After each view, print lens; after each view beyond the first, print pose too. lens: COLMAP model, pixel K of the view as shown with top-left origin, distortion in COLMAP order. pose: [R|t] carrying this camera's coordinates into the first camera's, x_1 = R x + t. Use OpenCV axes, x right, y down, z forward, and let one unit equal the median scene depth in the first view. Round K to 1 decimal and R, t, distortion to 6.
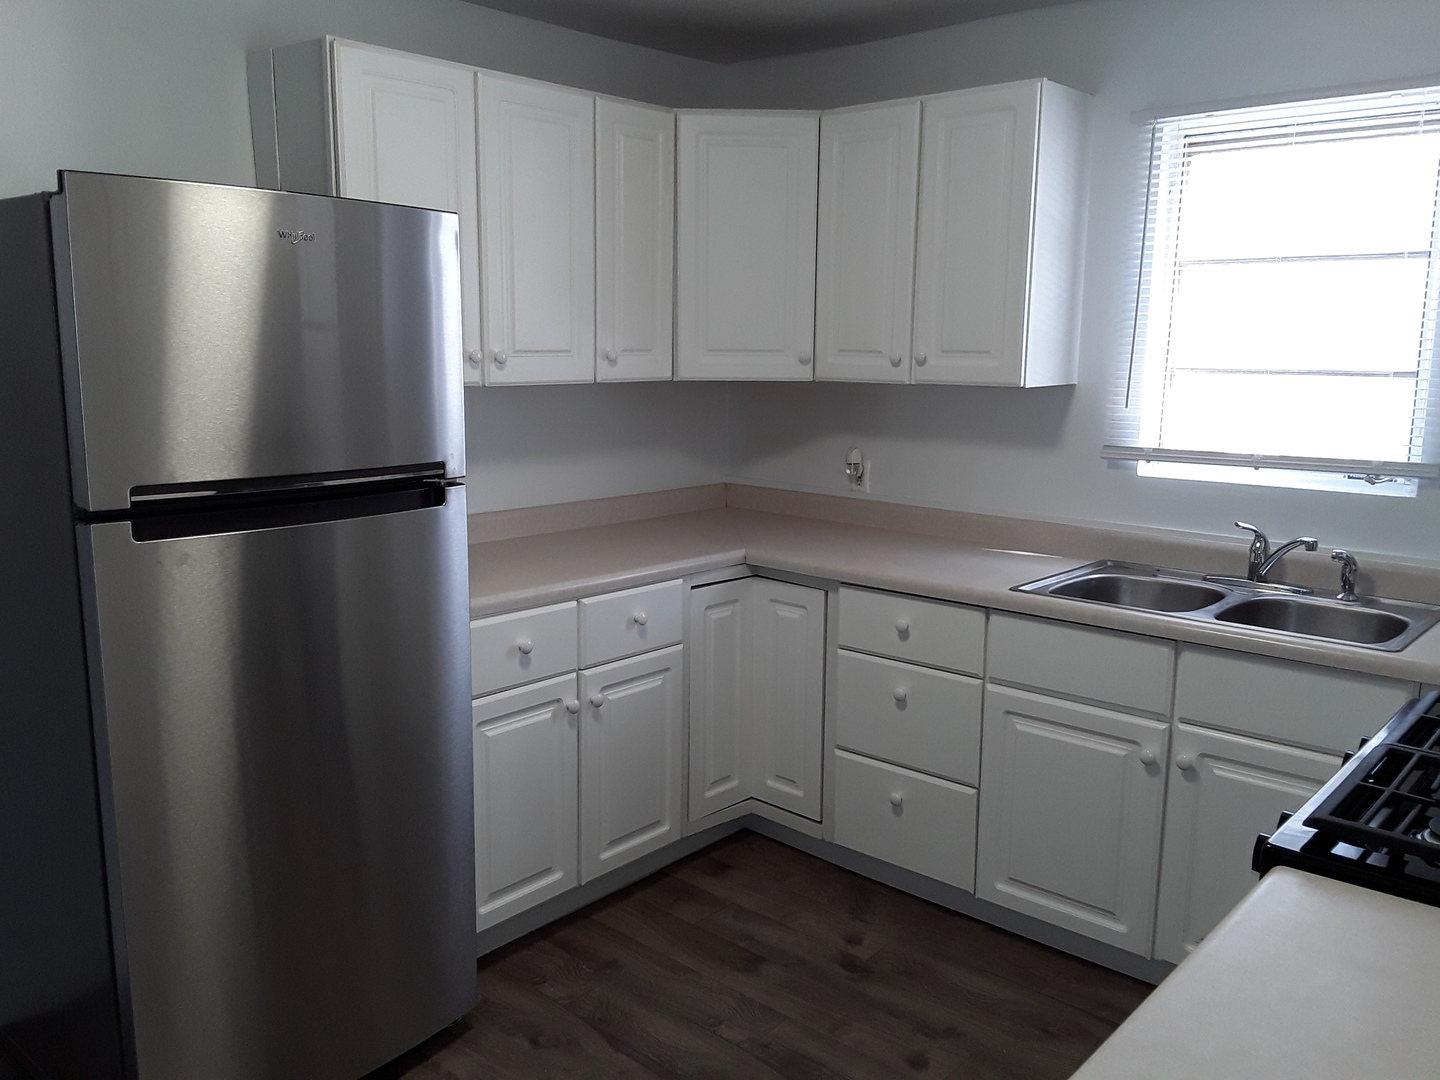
lens RADIAL K [[1184.9, 0, 731.9], [0, 1184.9, 549.6], [0, 0, 1]] dist [0.097730, -0.117960]
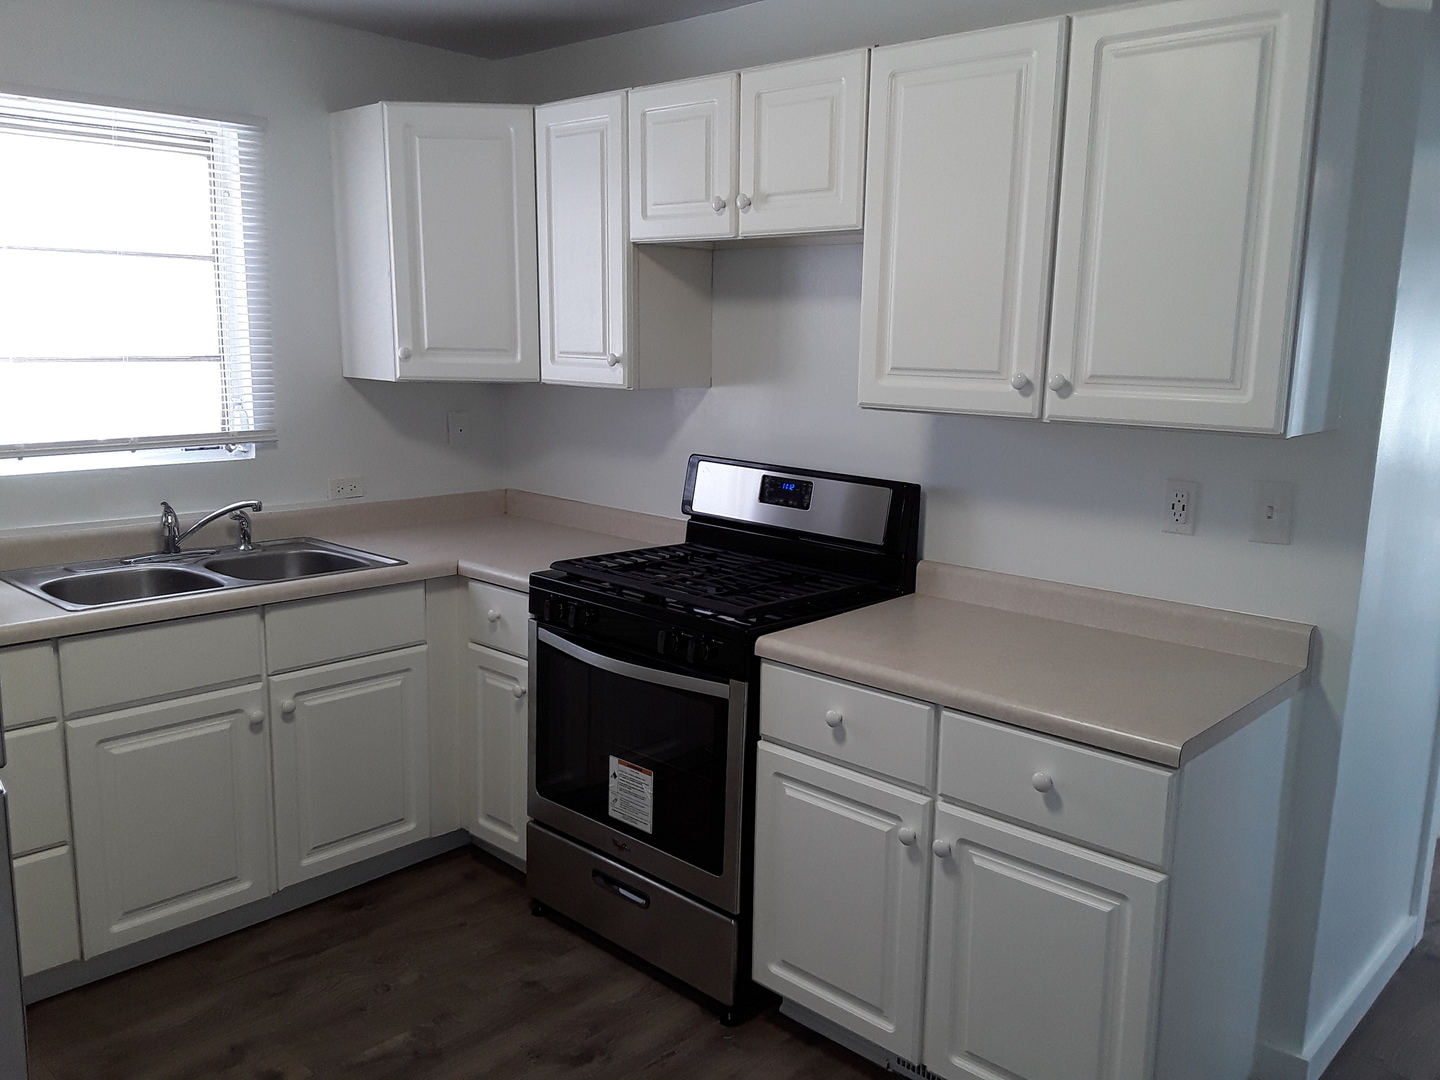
lens RADIAL K [[1184.9, 0, 752.7], [0, 1184.9, 547.6], [0, 0, 1]] dist [0.097730, -0.117960]
pose [[0.010656, -0.187675, 0.982173, -0.610286], [0.151959, 0.971125, 0.183916, -0.096537], [-0.988329, 0.147290, 0.038867, 0.427497]]
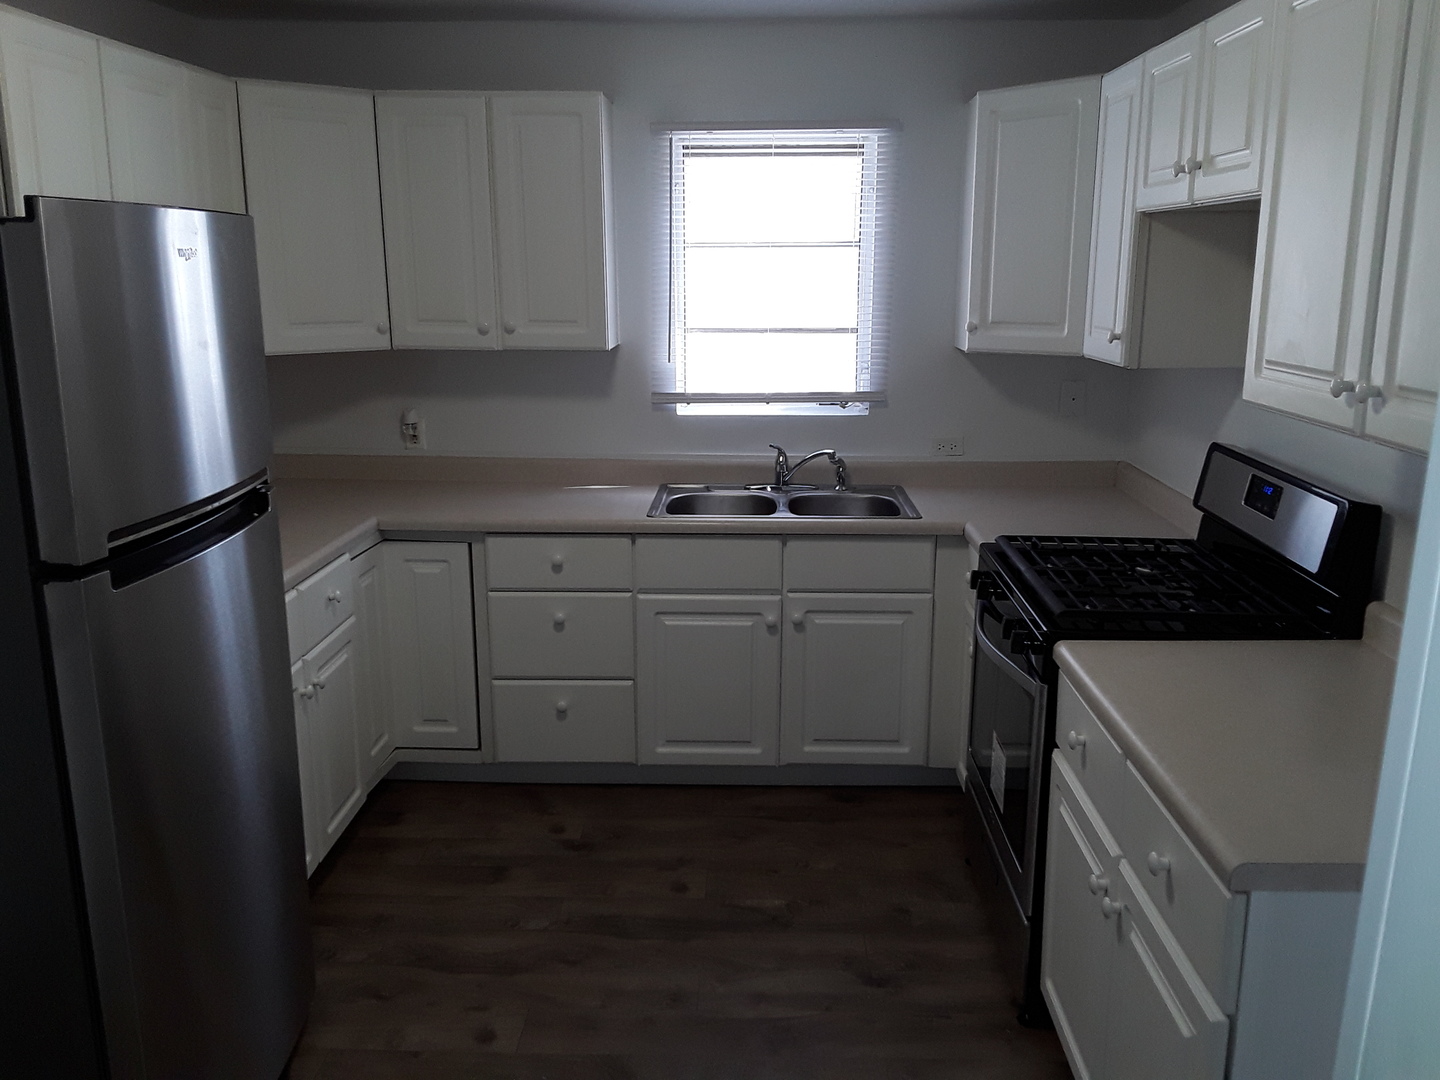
lens RADIAL K [[1184.9, 0, 746.4], [0, 1184.9, 553.0], [0, 0, 1]] dist [0.097730, -0.117960]
pose [[0.762698, -0.161855, 0.626174, -0.448360], [0.118474, 0.986761, 0.110756, -0.051386], [-0.635811, -0.010288, 0.771777, -0.024968]]
